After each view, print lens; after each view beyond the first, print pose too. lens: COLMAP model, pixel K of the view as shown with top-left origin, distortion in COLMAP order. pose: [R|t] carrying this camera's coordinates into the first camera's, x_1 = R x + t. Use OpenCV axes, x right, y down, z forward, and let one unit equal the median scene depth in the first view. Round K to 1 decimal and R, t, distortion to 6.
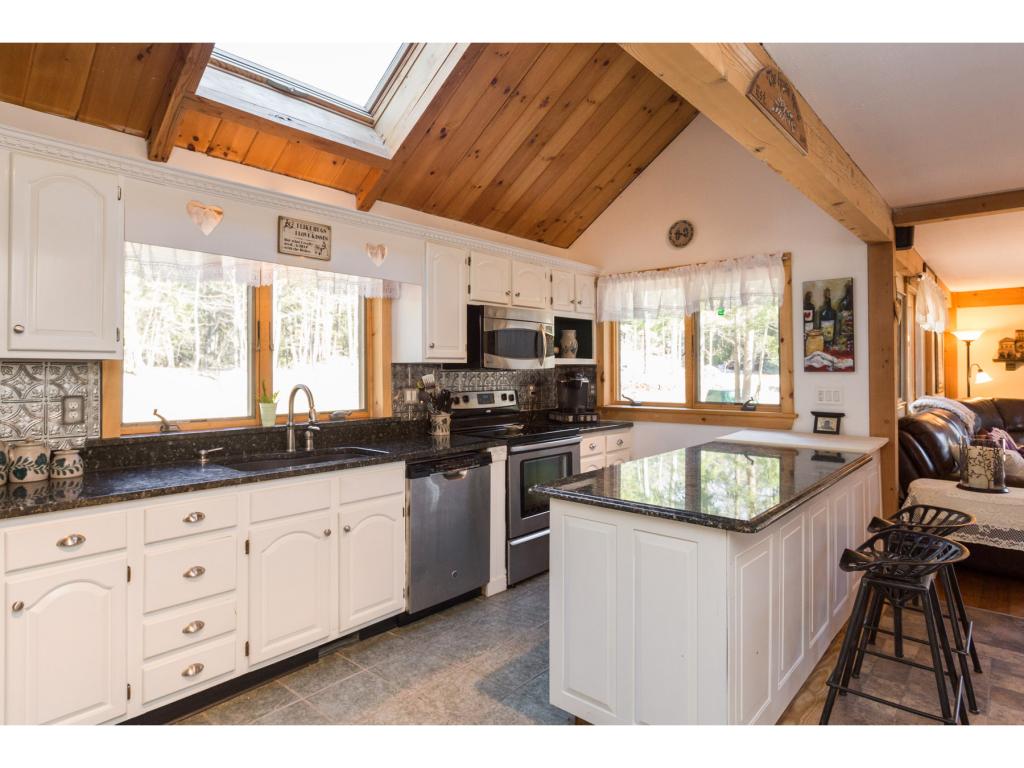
lens RADIAL K [[581.8, 0, 510.2], [0, 581.8, 364.1], [0, 0, 1]] dist [-0.000061, 0.000861]
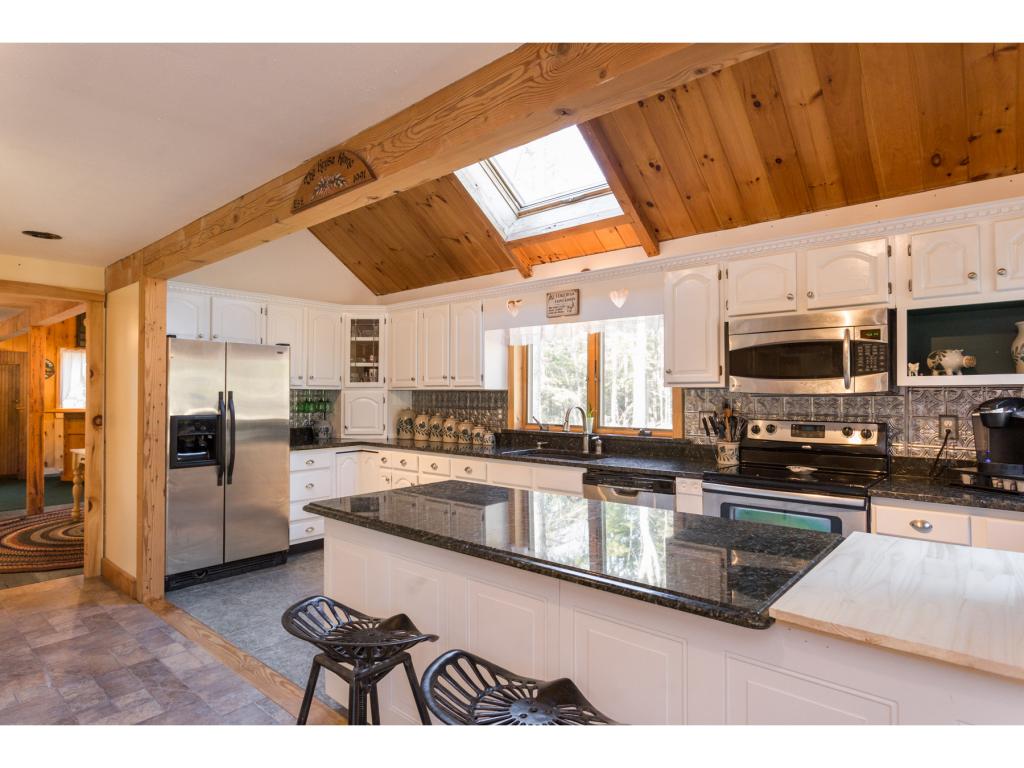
lens RADIAL K [[577.5, 0, 512.0], [0, 577.5, 384.0], [0, 0, 1]] dist [-0.001147, -0.000101]
pose [[-0.006173, -0.014647, -0.999874, 0.996217], [0.012208, 0.999817, -0.014722, 0.003313], [0.999906, -0.012298, -0.005993, 0.816524]]
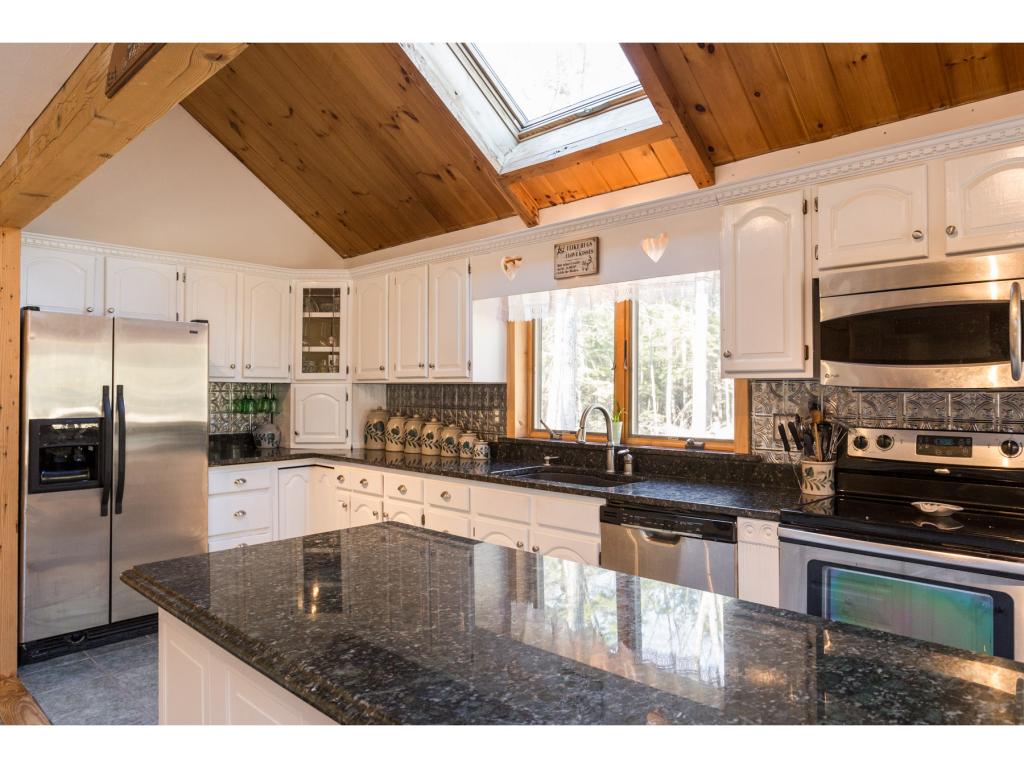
lens RADIAL K [[677.4, 0, 536.4], [0, 677.4, 378.1], [0, 0, 1]] dist [-0.000656, 0.000999]
pose [[-0.032444, -0.012006, -0.999401, 0.754247], [0.013361, 0.999833, -0.012445, 0.004123], [0.999384, -0.013757, -0.032278, 0.896072]]
